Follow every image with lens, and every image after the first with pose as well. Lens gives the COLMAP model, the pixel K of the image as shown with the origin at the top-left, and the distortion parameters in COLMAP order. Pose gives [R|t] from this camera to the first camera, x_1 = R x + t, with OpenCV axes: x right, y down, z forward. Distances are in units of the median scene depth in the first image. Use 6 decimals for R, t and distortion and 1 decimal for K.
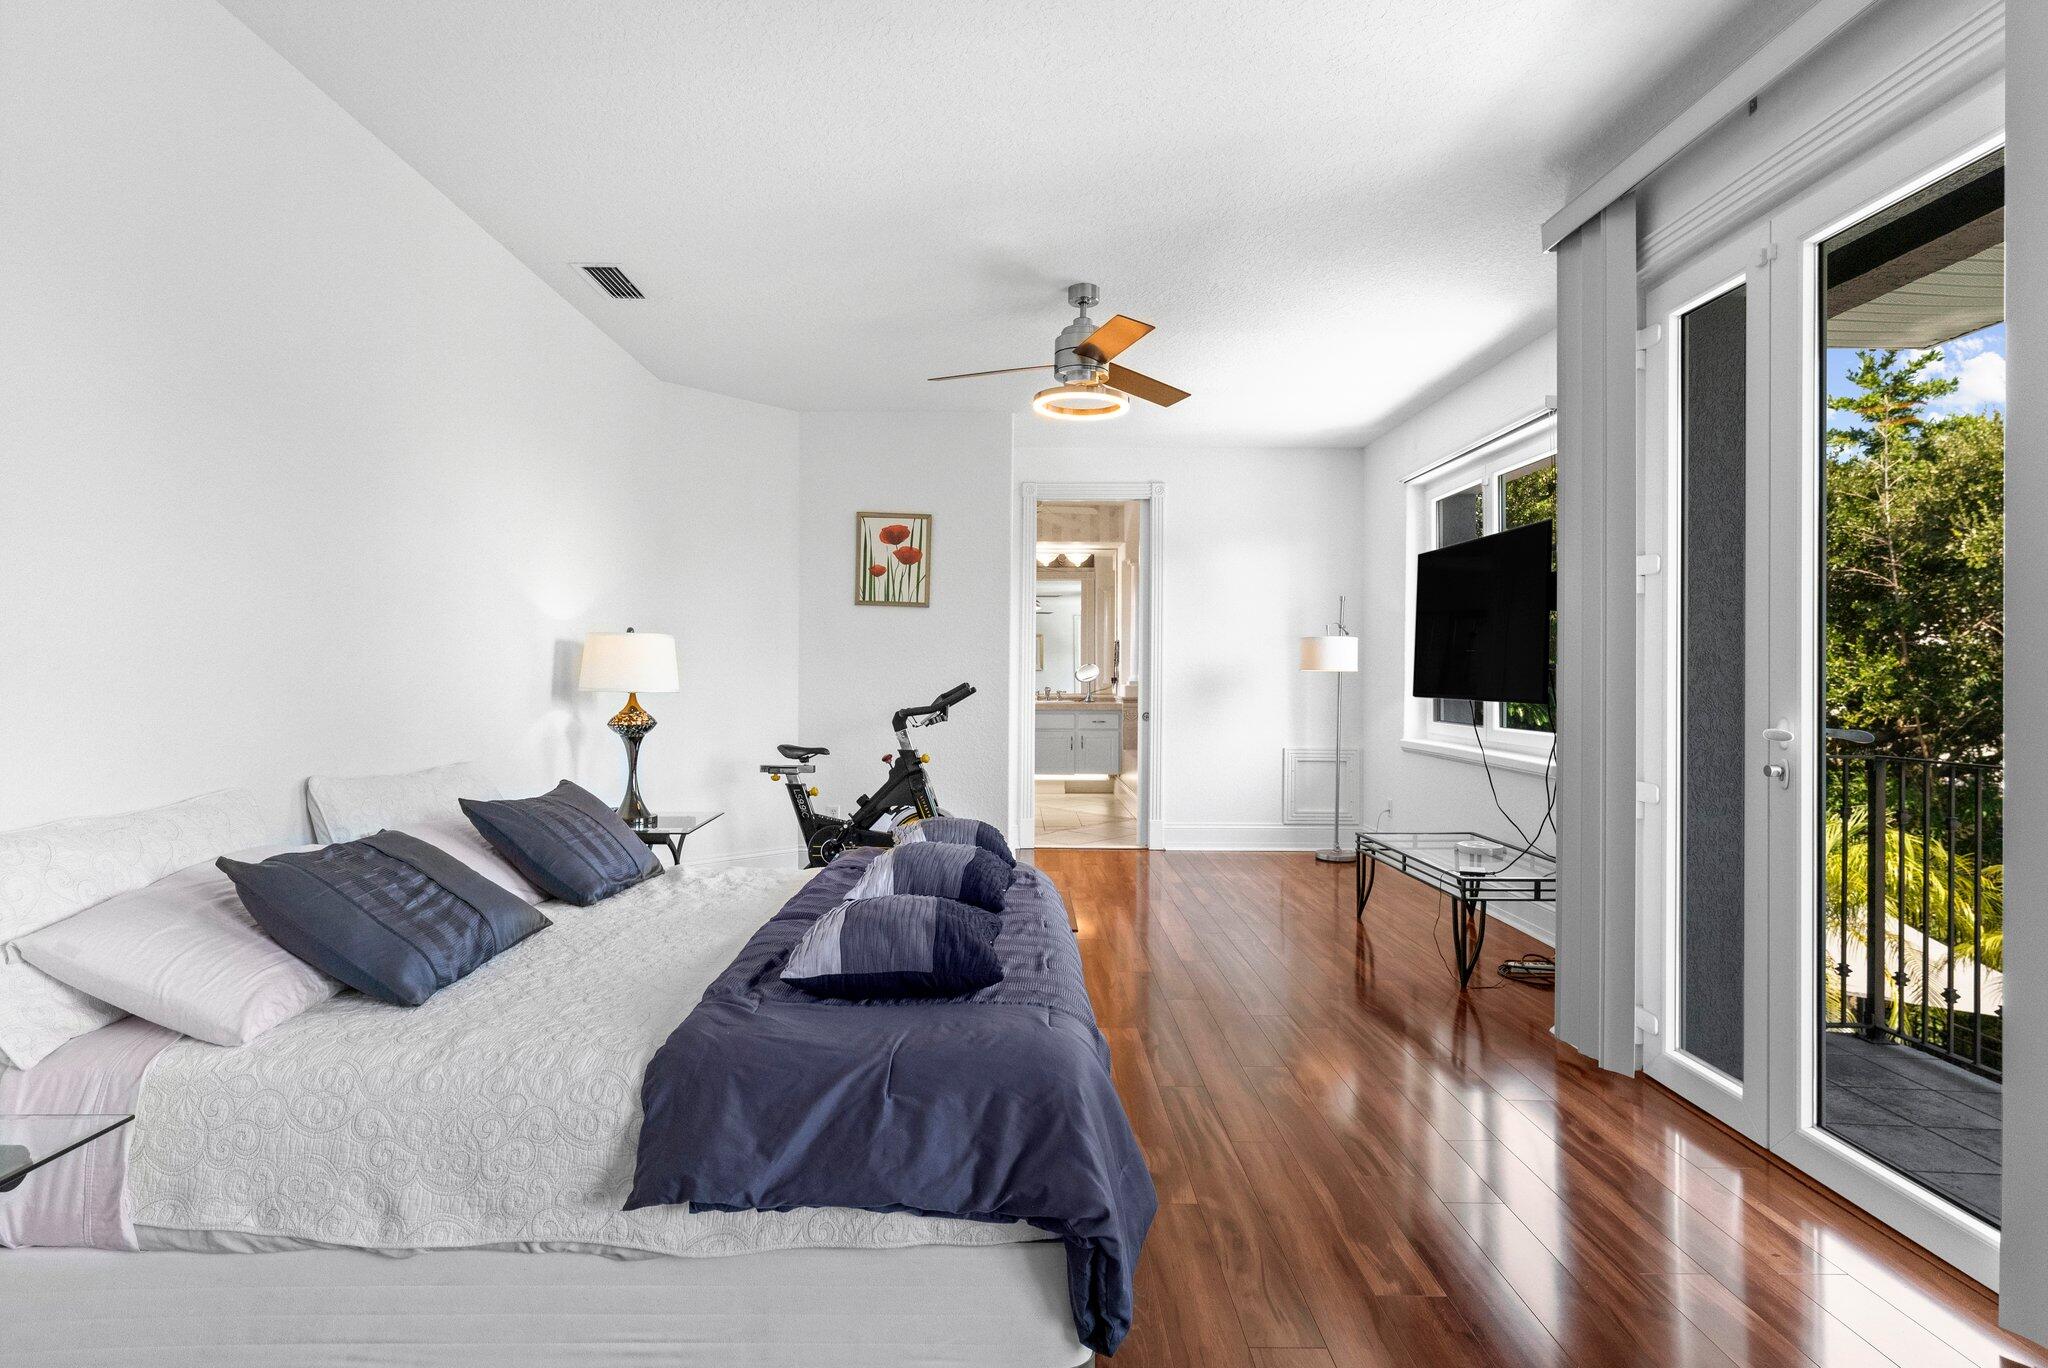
lens RADIAL K [[1057.5, 0, 1030.2], [0, 1057.5, 669.8], [0, 0, 1]] dist [-0.011796, -0.001379]
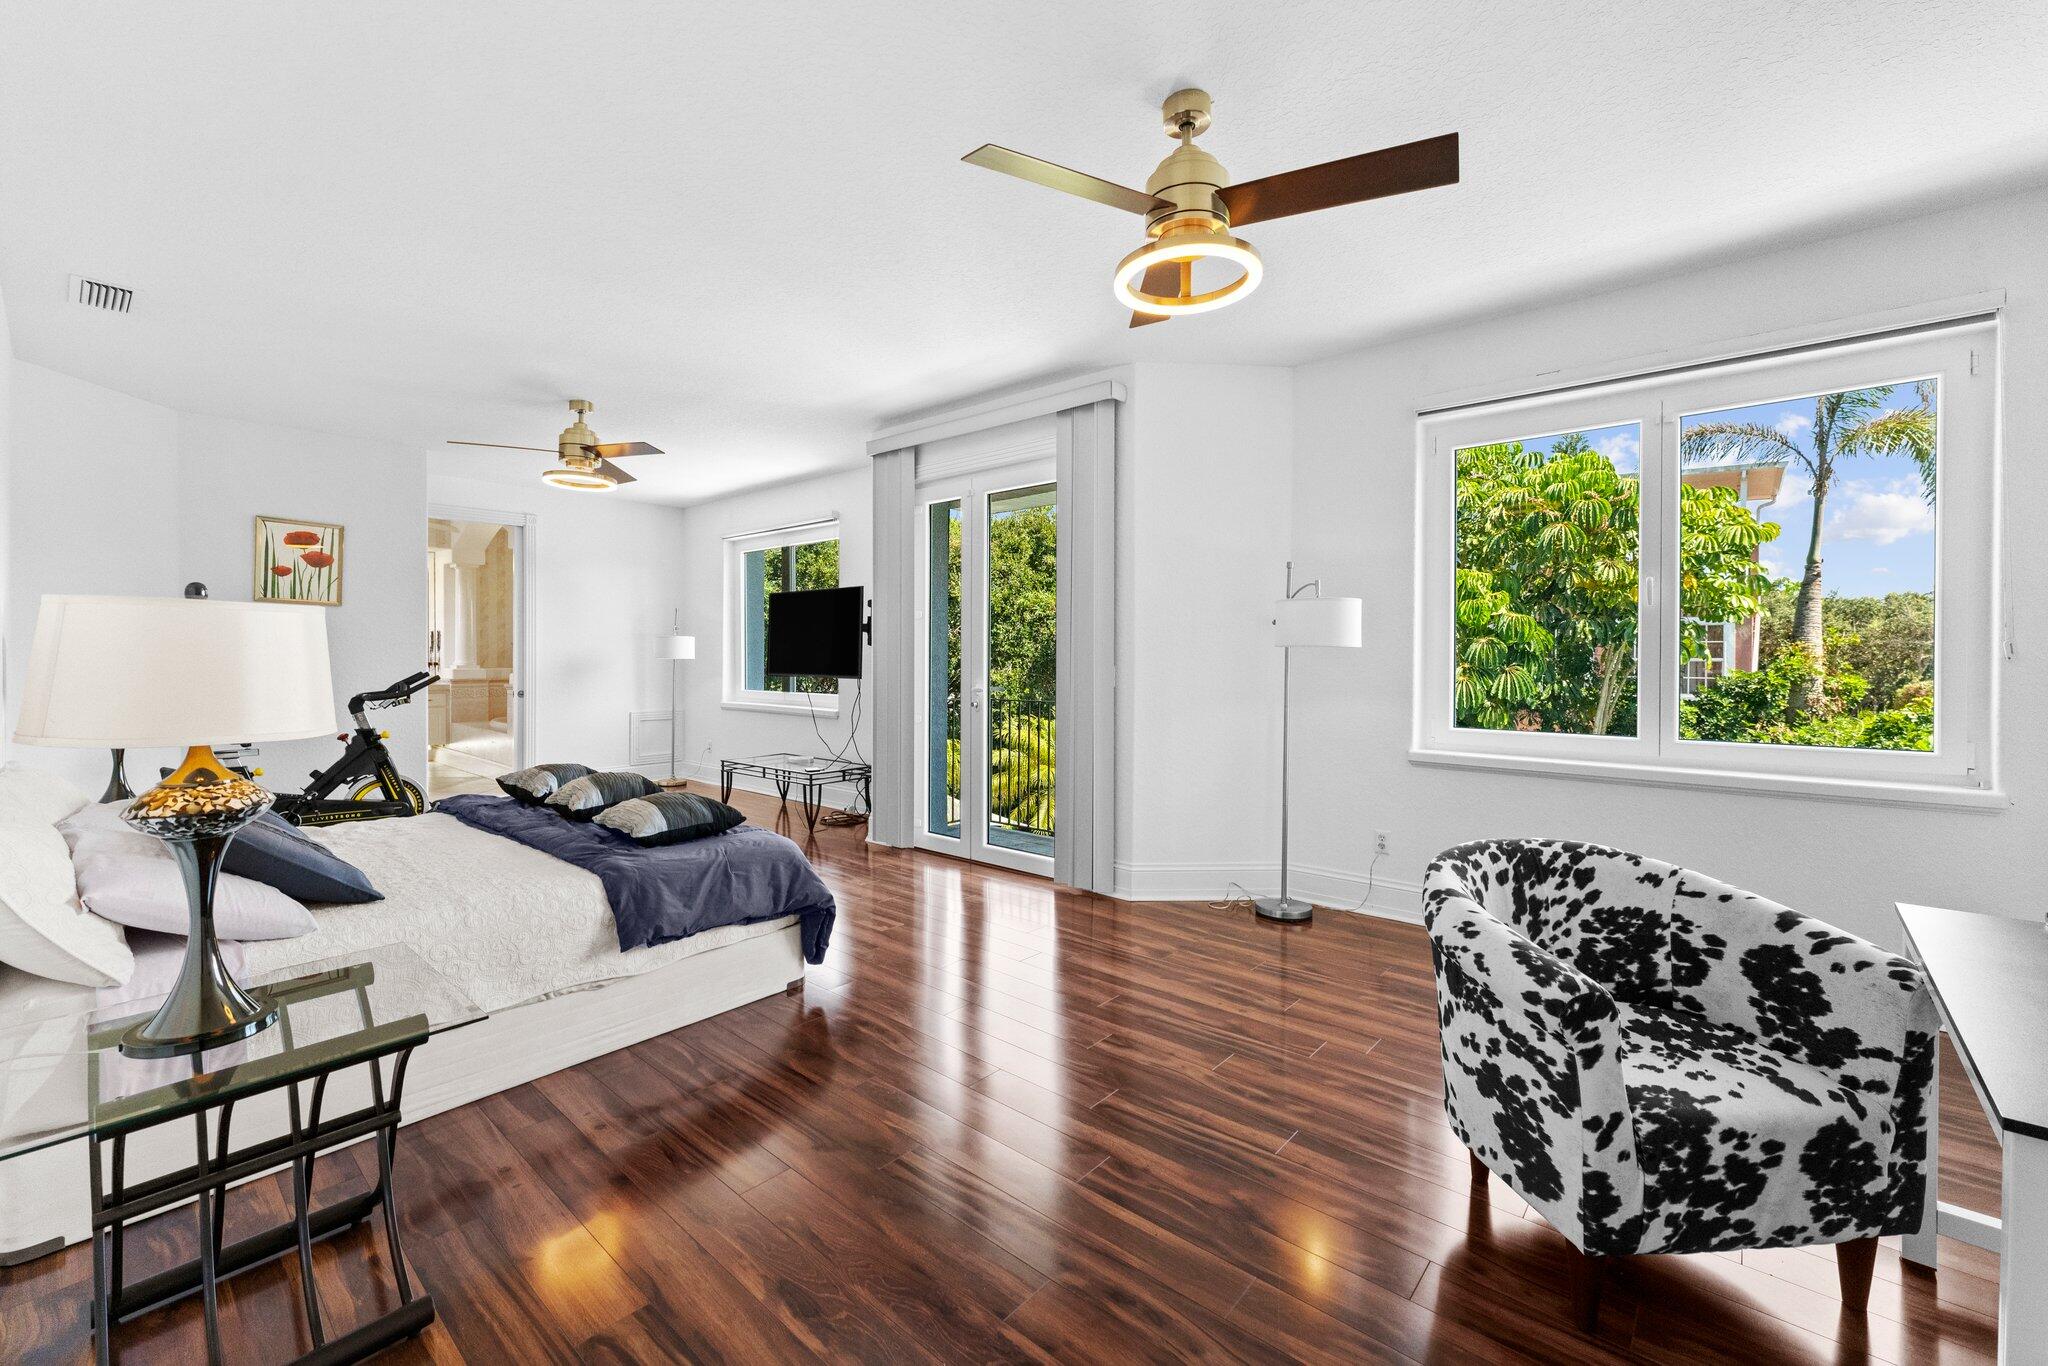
lens RADIAL K [[813.1, 0, 1025.9], [0, 813.1, 670.3], [0, 0, 1]] dist [0.001324, 0.000115]
pose [[0.665533, -0.013729, 0.746242, -0.304849], [-0.005744, 0.999707, 0.023515, -0.016556], [-0.746346, -0.019936, 0.665260, -0.171277]]
